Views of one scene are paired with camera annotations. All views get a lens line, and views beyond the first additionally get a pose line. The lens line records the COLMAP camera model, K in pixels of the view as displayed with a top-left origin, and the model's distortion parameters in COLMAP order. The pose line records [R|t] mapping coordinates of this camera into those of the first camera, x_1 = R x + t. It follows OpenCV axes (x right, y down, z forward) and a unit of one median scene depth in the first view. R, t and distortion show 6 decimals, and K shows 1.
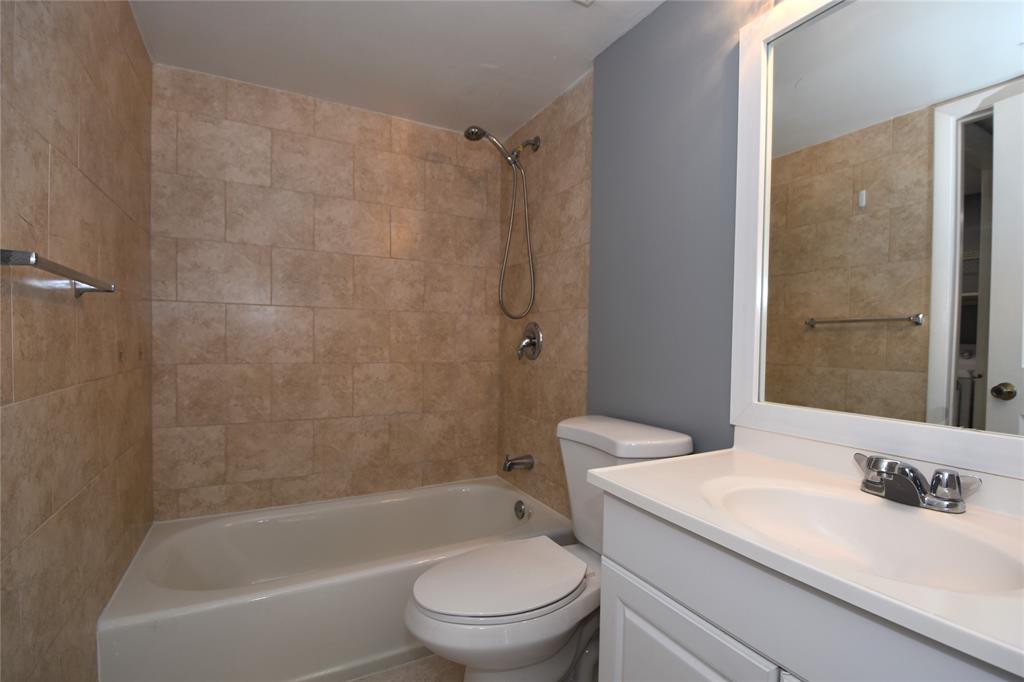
lens RADIAL K [[466.5, 0, 510.1], [0, 466.5, 346.3], [0, 0, 1]] dist [0.000292, -0.011548]
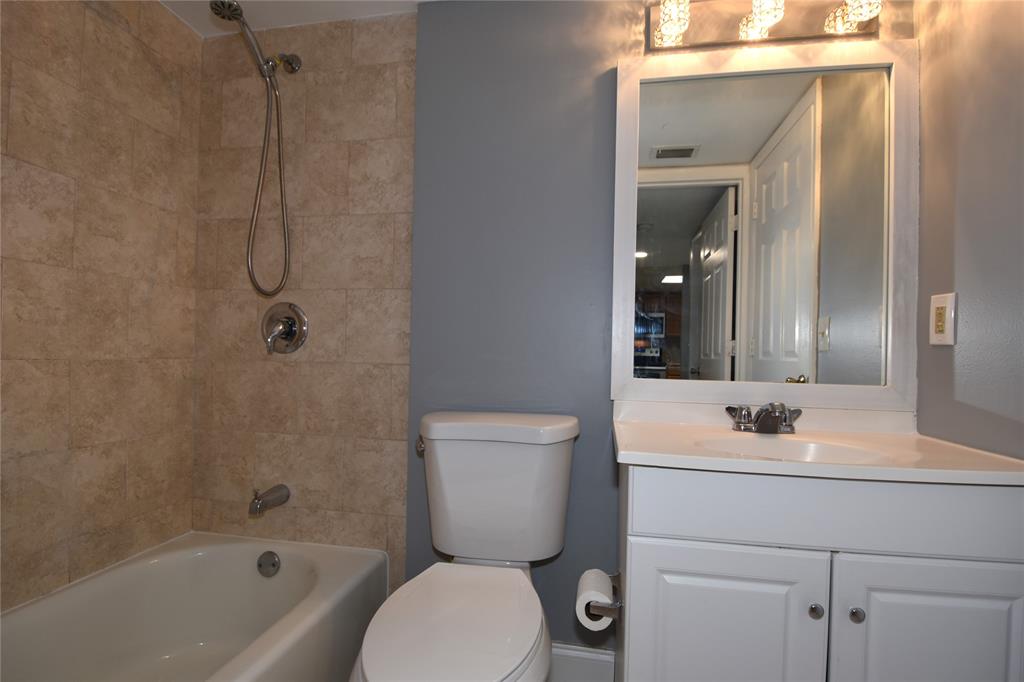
lens RADIAL K [[491.8, 0, 515.8], [0, 491.8, 348.3], [0, 0, 1]] dist [-0.005471, -0.007277]
pose [[0.616824, 0.010978, 0.787024, -0.318369], [-0.000651, 0.999910, -0.013437, 0.029459], [-0.787101, 0.007776, 0.616776, 0.227640]]
